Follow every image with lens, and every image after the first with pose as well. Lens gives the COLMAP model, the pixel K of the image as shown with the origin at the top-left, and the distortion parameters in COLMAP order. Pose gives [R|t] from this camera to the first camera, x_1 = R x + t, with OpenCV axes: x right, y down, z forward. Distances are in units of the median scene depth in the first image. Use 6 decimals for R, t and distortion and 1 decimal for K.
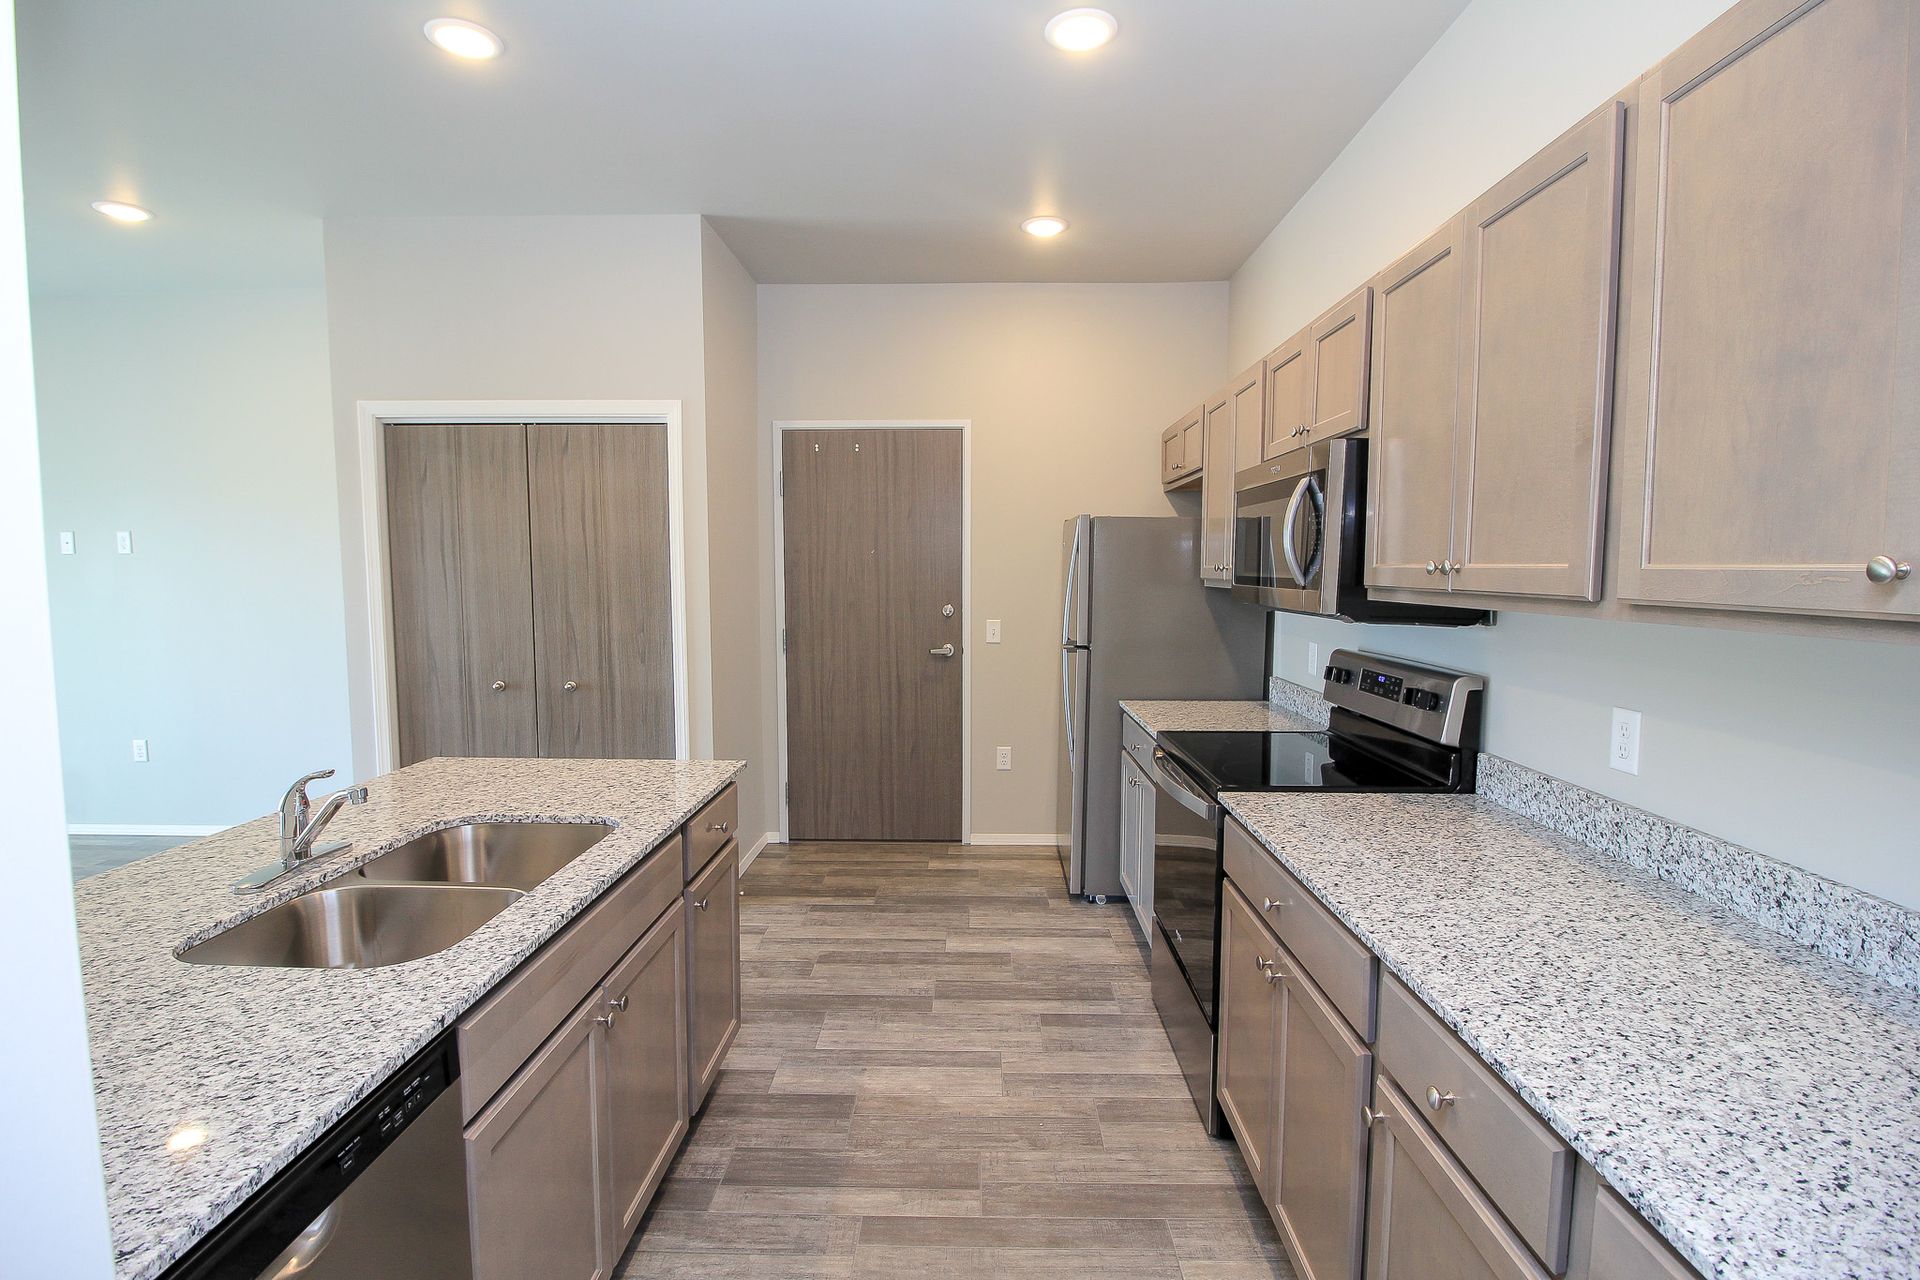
lens RADIAL K [[888.8, 0, 960.0], [0, 888.8, 640.0], [0, 0, 1]] dist [0.002189, -0.013920]
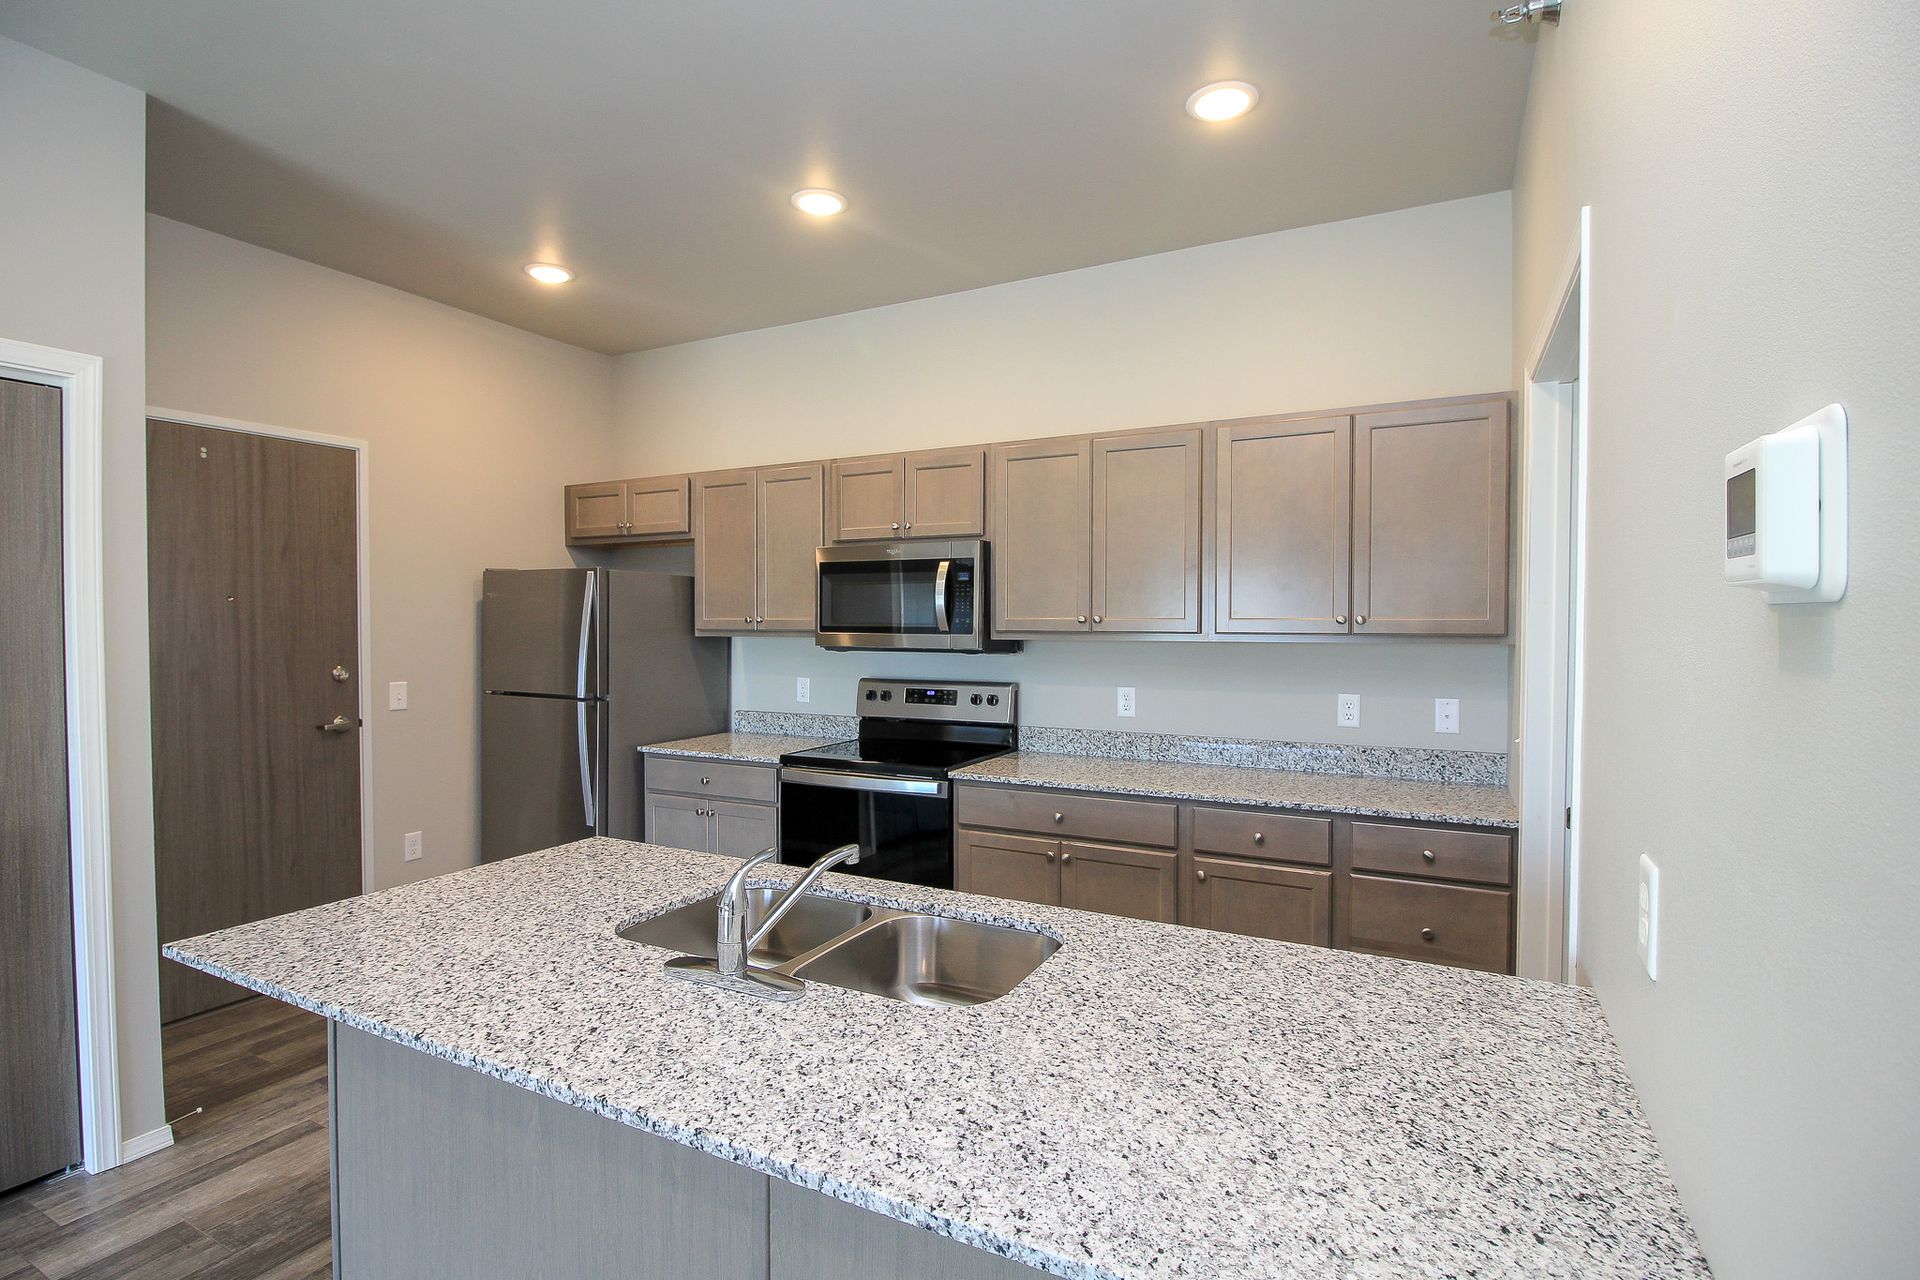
lens RADIAL K [[917.1, 0, 960.0], [0, 917.1, 640.0], [0, 0, 1]] dist [0.004224, -0.016459]
pose [[0.438399, -0.019800, 0.898562, -0.561747], [0.073031, 0.997236, -0.013657, -0.013107], [-0.895809, 0.071610, 0.438633, 0.161243]]
